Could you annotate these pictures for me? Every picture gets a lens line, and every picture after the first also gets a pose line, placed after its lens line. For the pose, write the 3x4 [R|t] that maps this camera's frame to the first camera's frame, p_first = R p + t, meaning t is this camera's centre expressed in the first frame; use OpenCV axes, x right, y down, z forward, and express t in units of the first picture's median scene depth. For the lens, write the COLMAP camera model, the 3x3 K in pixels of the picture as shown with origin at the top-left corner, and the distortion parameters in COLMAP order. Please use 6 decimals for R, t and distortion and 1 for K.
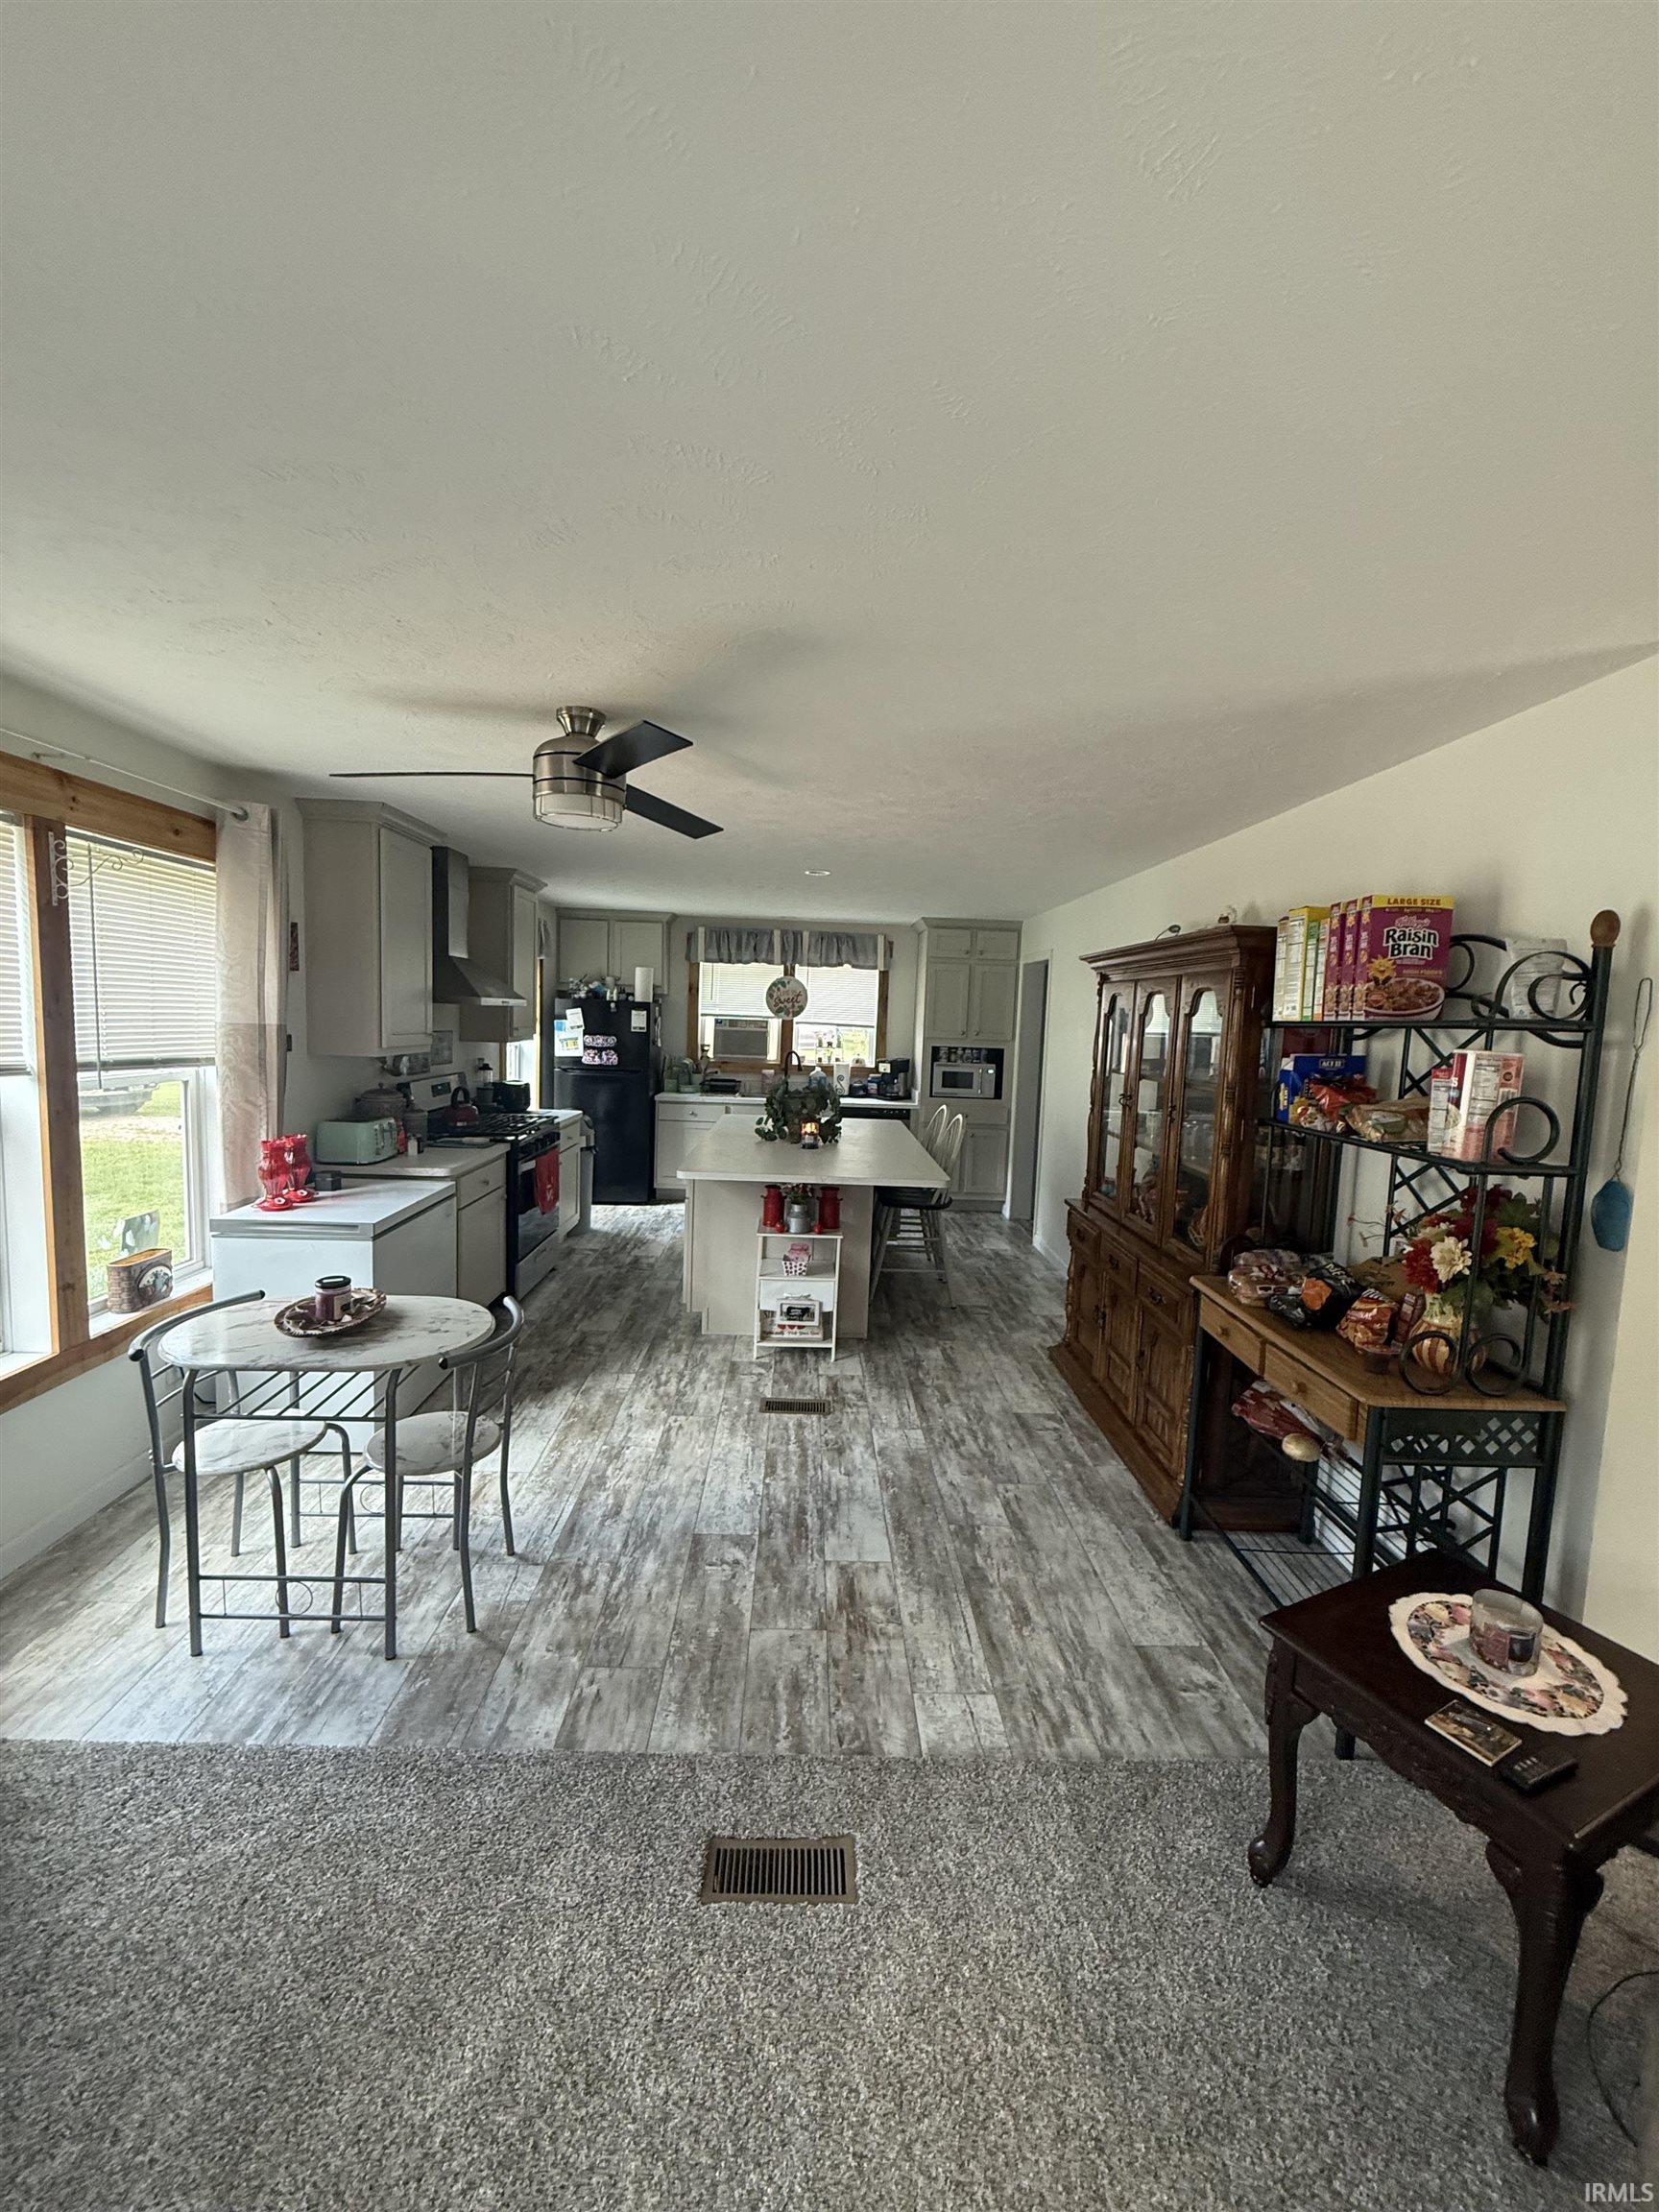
lens RADIAL K [[885.1, 0, 829.7], [0, 885.1, 1104.9], [0, 0, 1]] dist [-0.000953, 0.000953]
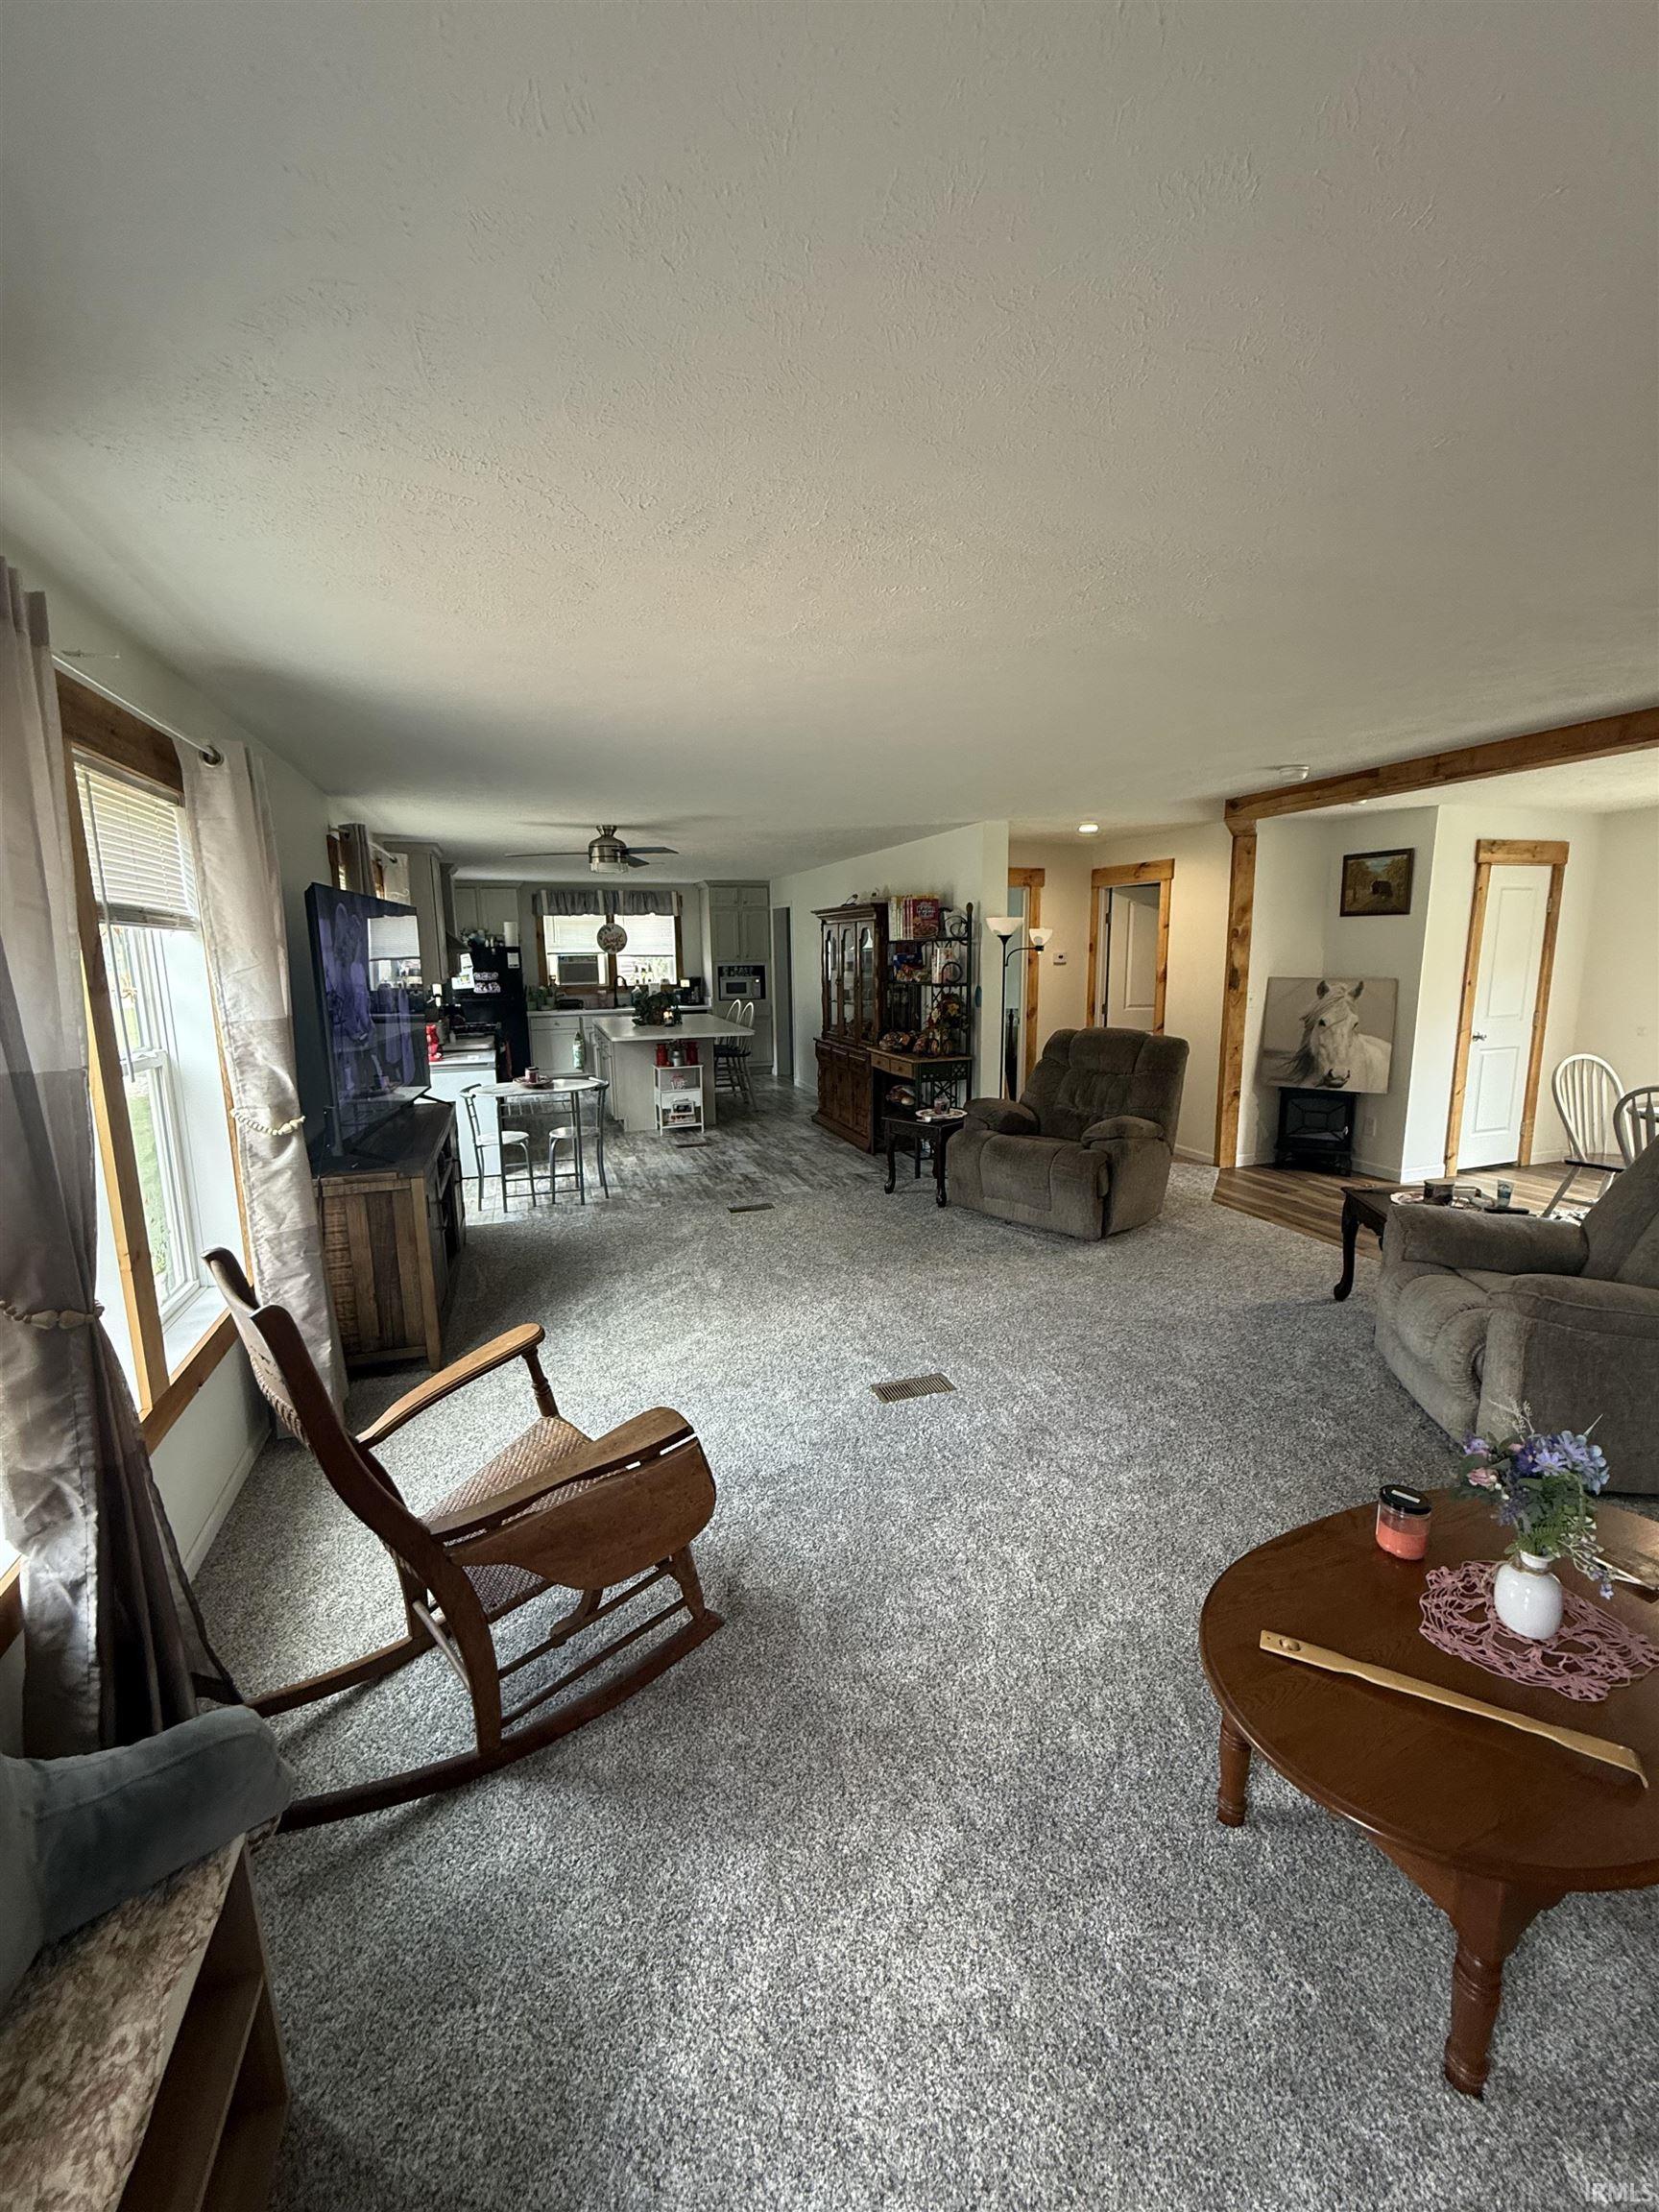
lens RADIAL K [[885.1, 0, 834.0], [0, 885.1, 1101.4], [0, 0, 1]] dist [-0.000953, 0.000953]
pose [[0.951796, -0.102876, 0.288964, -0.198039], [0.080797, 0.992895, 0.087357, 0.059374], [-0.295898, -0.059799, 0.953346, -0.649337]]
